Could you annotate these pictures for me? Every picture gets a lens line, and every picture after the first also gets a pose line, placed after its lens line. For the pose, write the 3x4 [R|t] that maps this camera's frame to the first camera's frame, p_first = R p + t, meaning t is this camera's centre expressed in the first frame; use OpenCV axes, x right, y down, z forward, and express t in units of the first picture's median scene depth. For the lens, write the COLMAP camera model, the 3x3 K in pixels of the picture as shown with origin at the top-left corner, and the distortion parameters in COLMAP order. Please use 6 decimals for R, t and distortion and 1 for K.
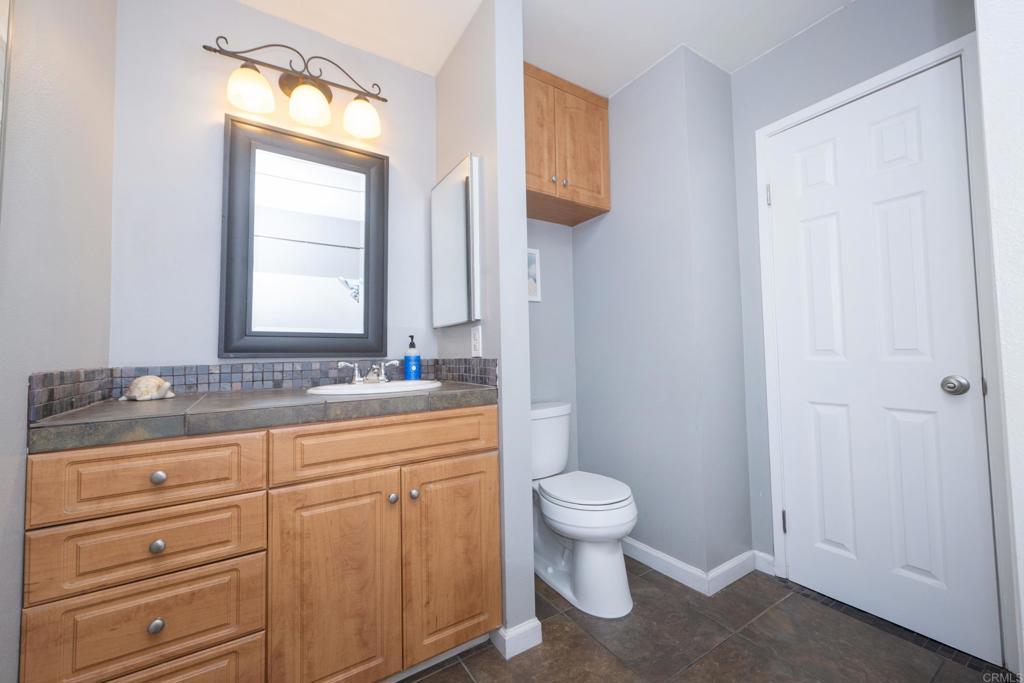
lens RADIAL K [[410.5, 0, 508.2], [0, 410.5, 333.5], [0, 0, 1]] dist [0.000636, 0.000139]
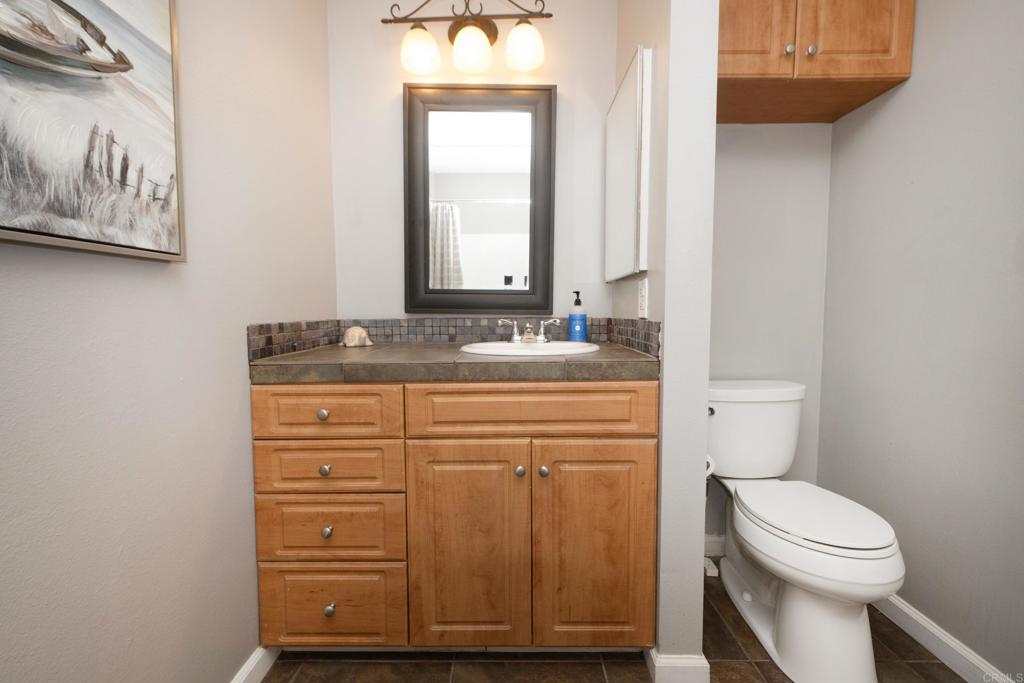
lens RADIAL K [[410.5, 0, 508.2], [0, 410.5, 333.5], [0, 0, 1]] dist [0.000636, 0.000139]
pose [[0.836902, 0.047744, -0.545266, 0.166051], [0.014430, 0.993918, 0.109177, -0.003951], [0.547162, -0.099238, 0.831123, 0.230382]]
